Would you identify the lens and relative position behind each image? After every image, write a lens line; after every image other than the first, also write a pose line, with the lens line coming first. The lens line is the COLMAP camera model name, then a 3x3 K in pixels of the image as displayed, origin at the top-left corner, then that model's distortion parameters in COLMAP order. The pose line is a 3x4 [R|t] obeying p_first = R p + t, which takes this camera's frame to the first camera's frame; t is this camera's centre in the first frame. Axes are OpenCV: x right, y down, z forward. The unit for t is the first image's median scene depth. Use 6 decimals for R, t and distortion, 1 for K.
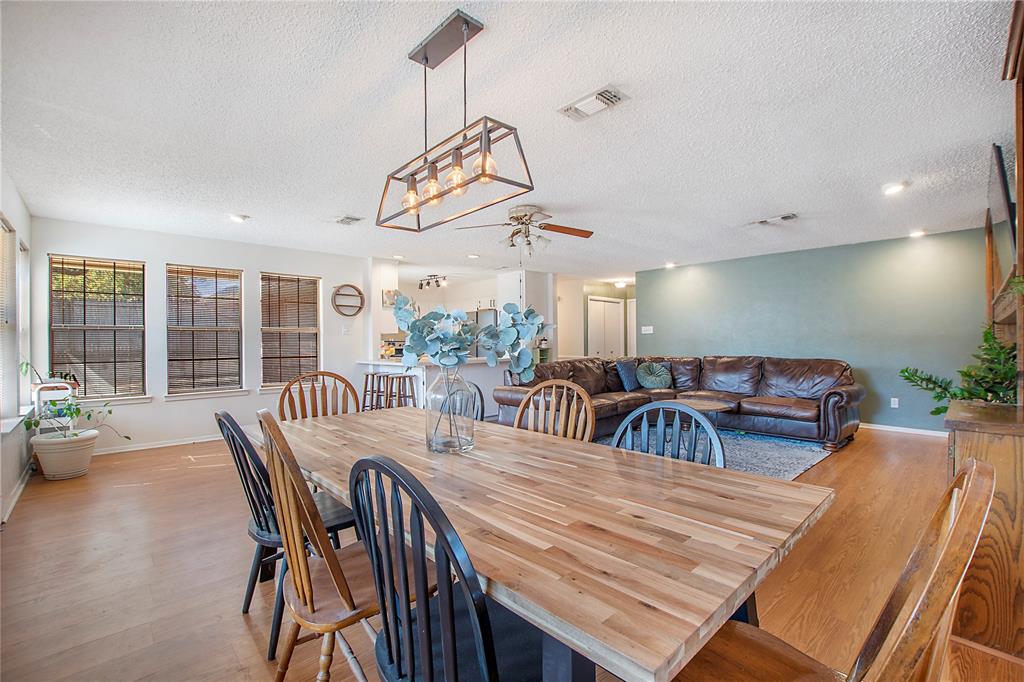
lens RADIAL K [[463.4, 0, 513.4], [0, 463.4, 342.0], [0, 0, 1]] dist [-0.025281, 0.000301]
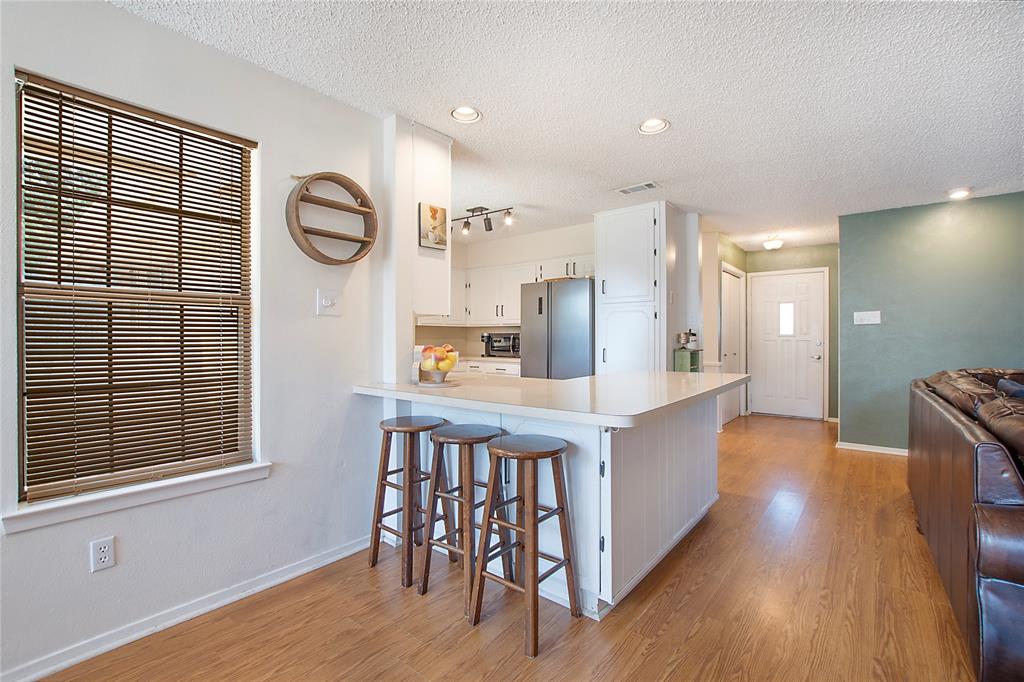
lens RADIAL K [[457.1, 0, 503.6], [0, 457.1, 341.4], [0, 0, 1]] dist [-0.038502, 0.008609]
pose [[0.992320, 0.004447, 0.123620, -0.261297], [-0.005974, 0.999910, 0.011978, -0.001587], [-0.123556, -0.012624, 0.992257, 0.612366]]
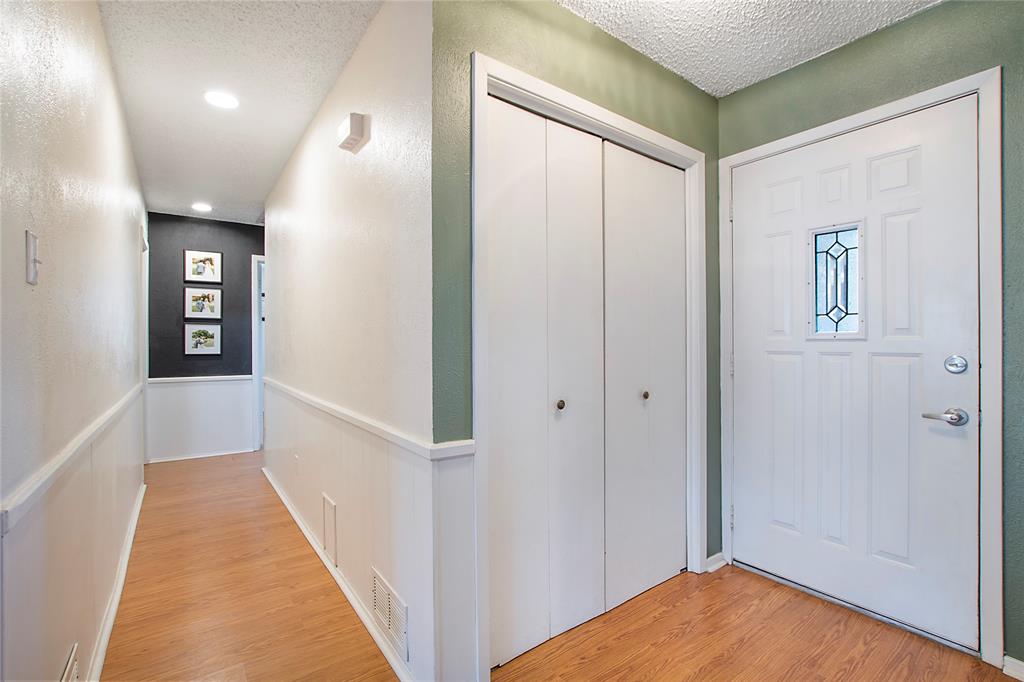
lens RADIAL K [[455.5, 0, 509.0], [0, 455.5, 341.3], [0, 0, 1]] dist [-0.018874, 0.000996]
pose [[0.994208, 0.005287, -0.107343, 0.249072], [-0.005129, 0.999985, 0.001749, -0.002631], [0.107350, -0.001188, 0.994221, 1.149113]]
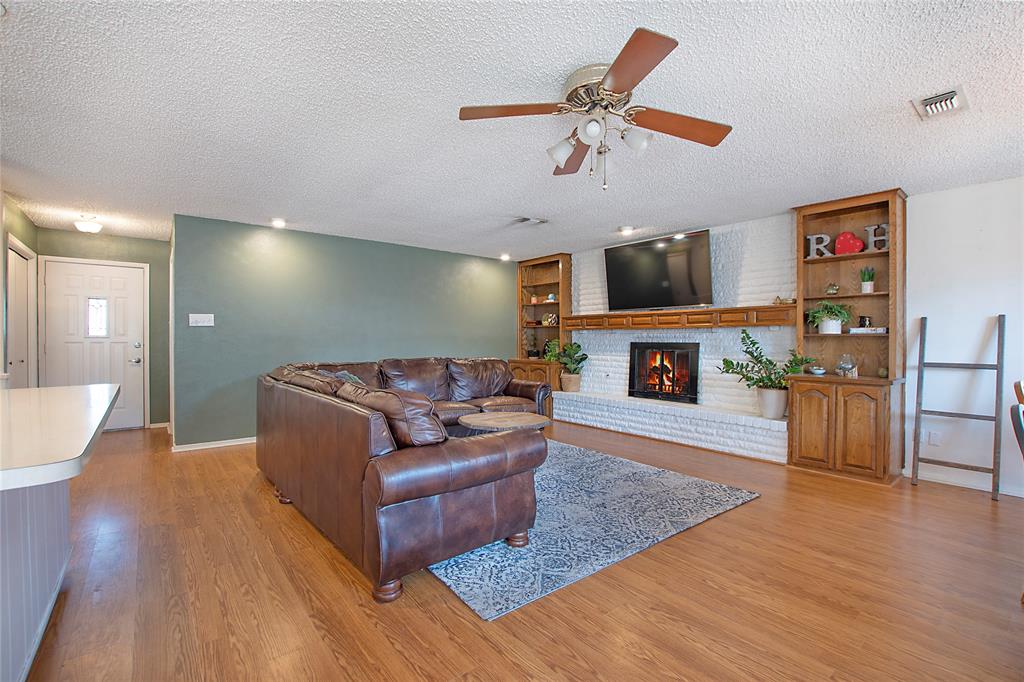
lens RADIAL K [[463.4, 0, 513.4], [0, 463.4, 342.0], [0, 0, 1]] dist [-0.025281, 0.000301]
pose [[0.064328, -0.001321, 0.997928, -0.313105], [-0.004026, 0.999991, 0.001583, -0.001254], [-0.997921, -0.004119, 0.064322, 0.682007]]
